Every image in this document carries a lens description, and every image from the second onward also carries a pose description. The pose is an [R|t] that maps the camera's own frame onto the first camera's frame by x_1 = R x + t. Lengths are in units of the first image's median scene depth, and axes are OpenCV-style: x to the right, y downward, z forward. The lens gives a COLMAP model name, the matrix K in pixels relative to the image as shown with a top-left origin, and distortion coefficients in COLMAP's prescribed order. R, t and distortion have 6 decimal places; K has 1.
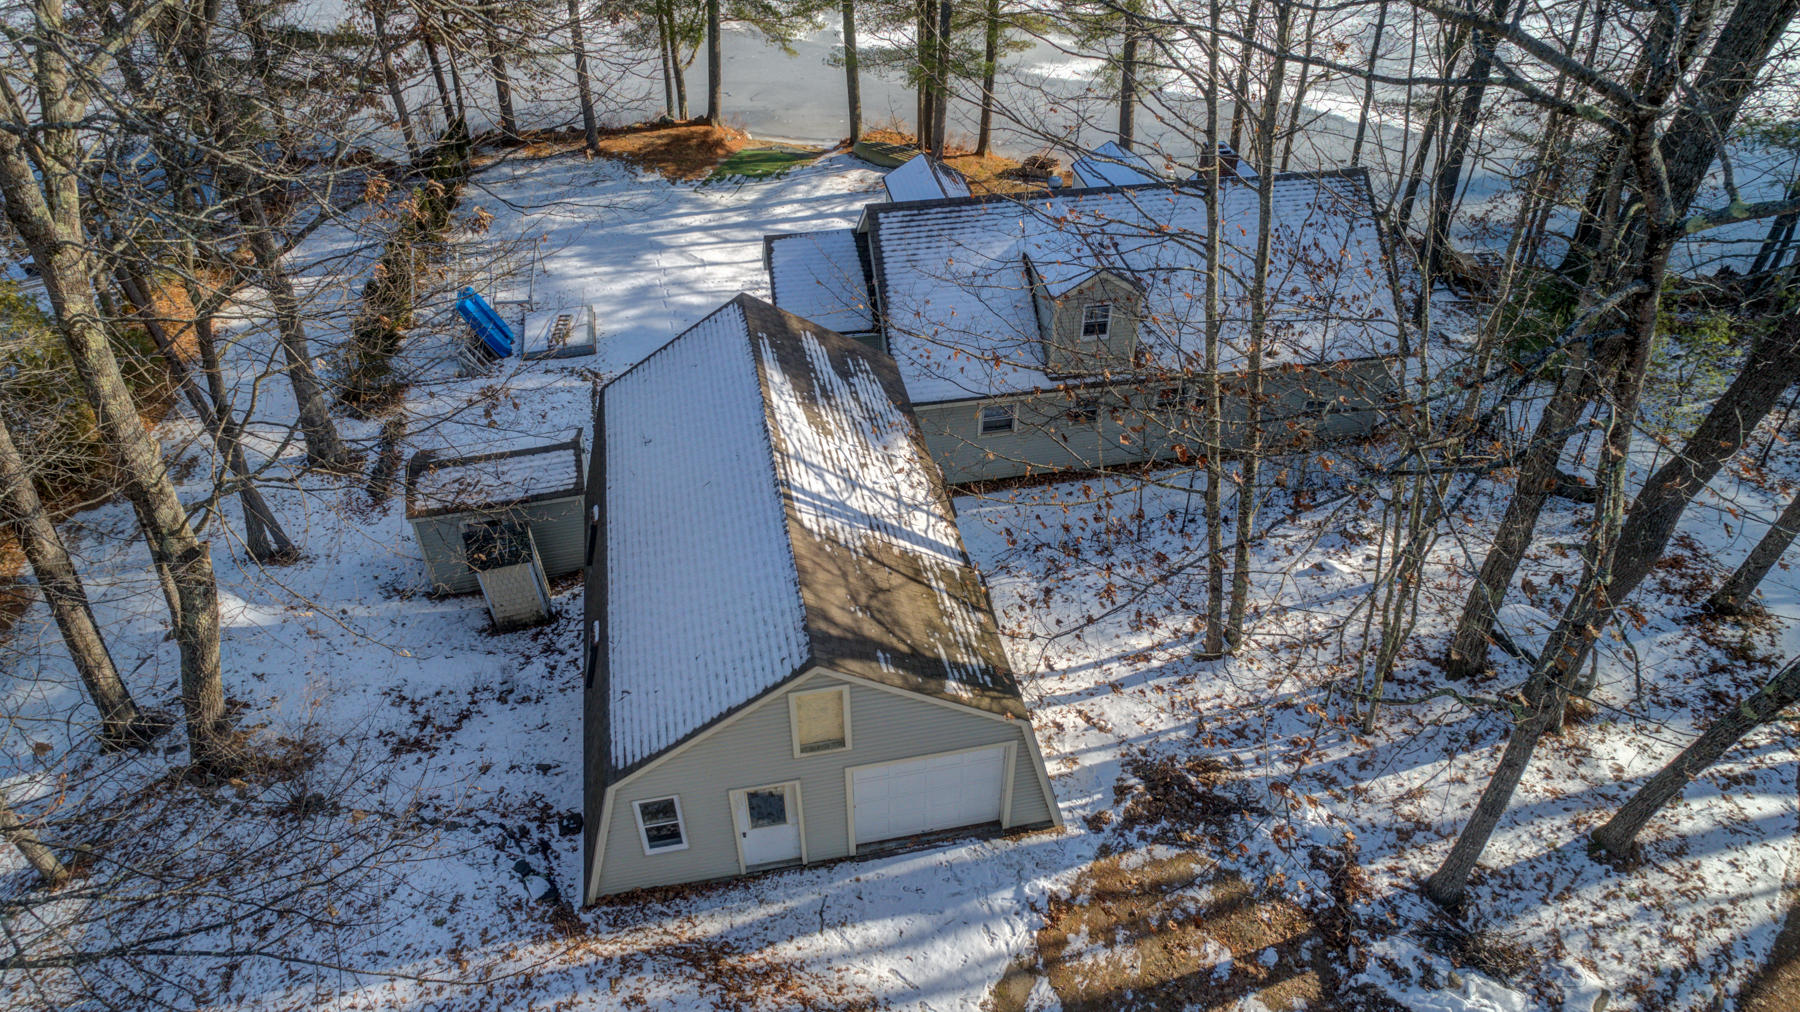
lens RADIAL K [[1179.4, 0, 907.1], [0, 1179.4, 508.4], [0, 0, 1]] dist [-0.024672, 0.031472]
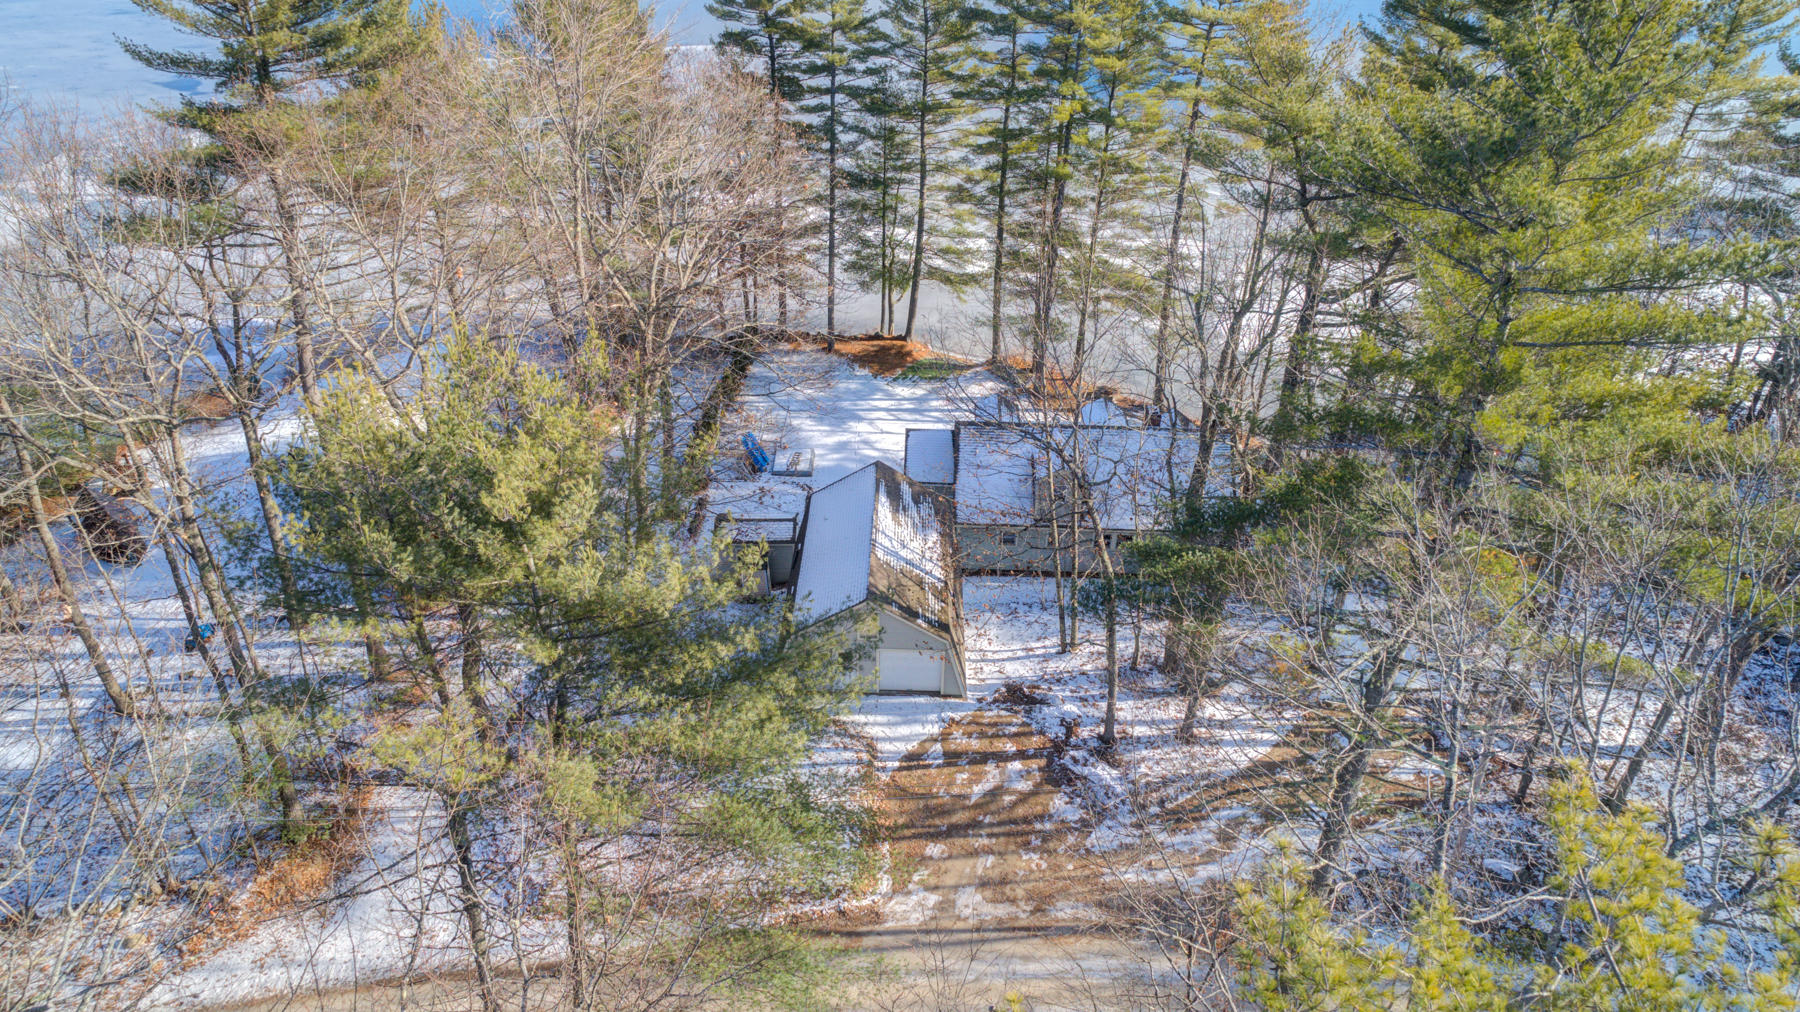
lens RADIAL K [[1179.4, 0, 896.5], [0, 1179.4, 502.8], [0, 0, 1]] dist [-0.024672, 0.031472]
pose [[0.974334, 0.130275, -0.183582, 0.322367], [-0.151781, 0.982454, -0.108378, 0.135479], [0.166242, 0.133460, 0.977012, -1.192797]]
